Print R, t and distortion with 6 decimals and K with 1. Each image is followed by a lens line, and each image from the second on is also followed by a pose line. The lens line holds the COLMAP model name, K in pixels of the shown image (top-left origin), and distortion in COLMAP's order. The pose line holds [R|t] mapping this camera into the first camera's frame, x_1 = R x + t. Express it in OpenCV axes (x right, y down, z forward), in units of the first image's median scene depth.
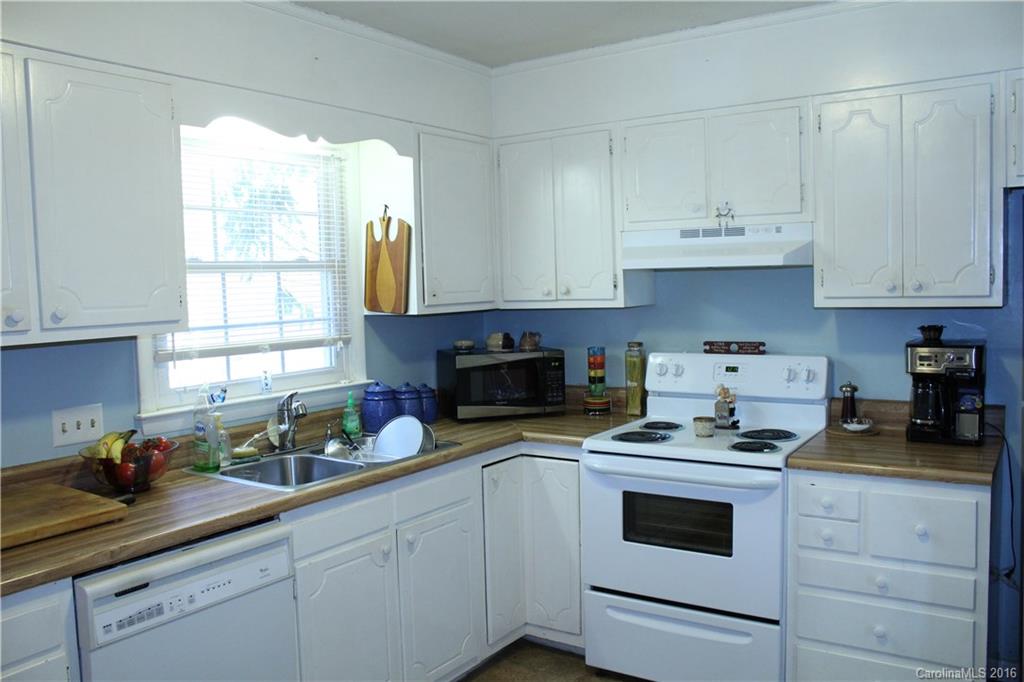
lens RADIAL K [[850.4, 0, 512.0], [0, 850.4, 341.0], [0, 0, 1]] dist [-0.154474, 0.157952]
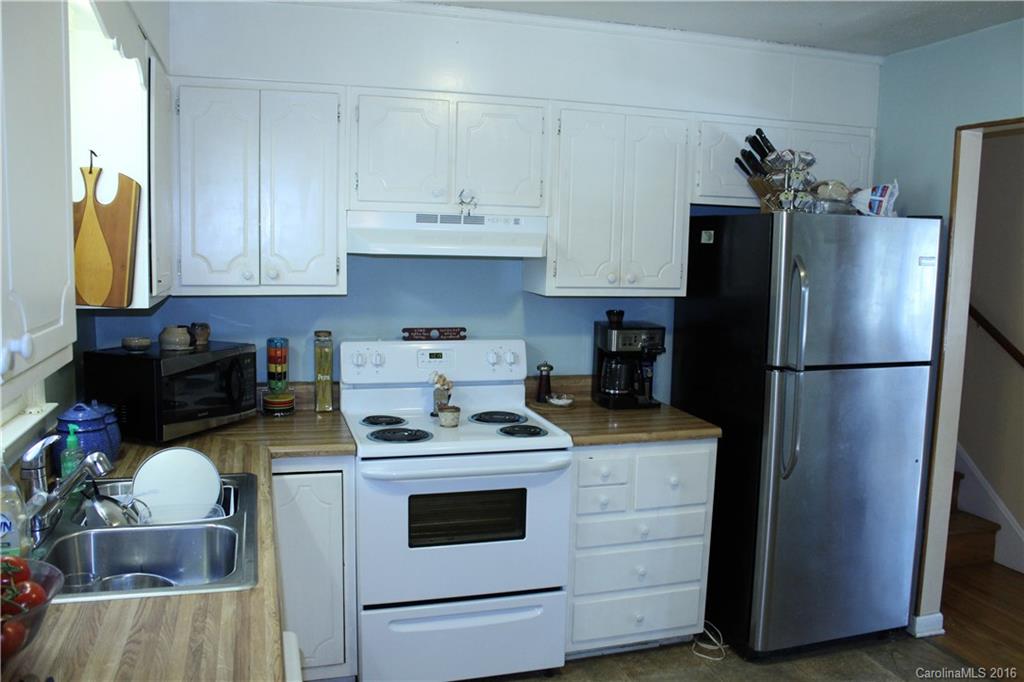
lens RADIAL K [[850.4, 0, 512.0], [0, 850.4, 341.0], [0, 0, 1]] dist [-0.154474, 0.157952]
pose [[0.628300, -0.049828, 0.776373, -0.472696], [0.011849, 0.998444, 0.054492, -0.038361], [-0.777881, -0.025038, 0.627913, 0.308326]]
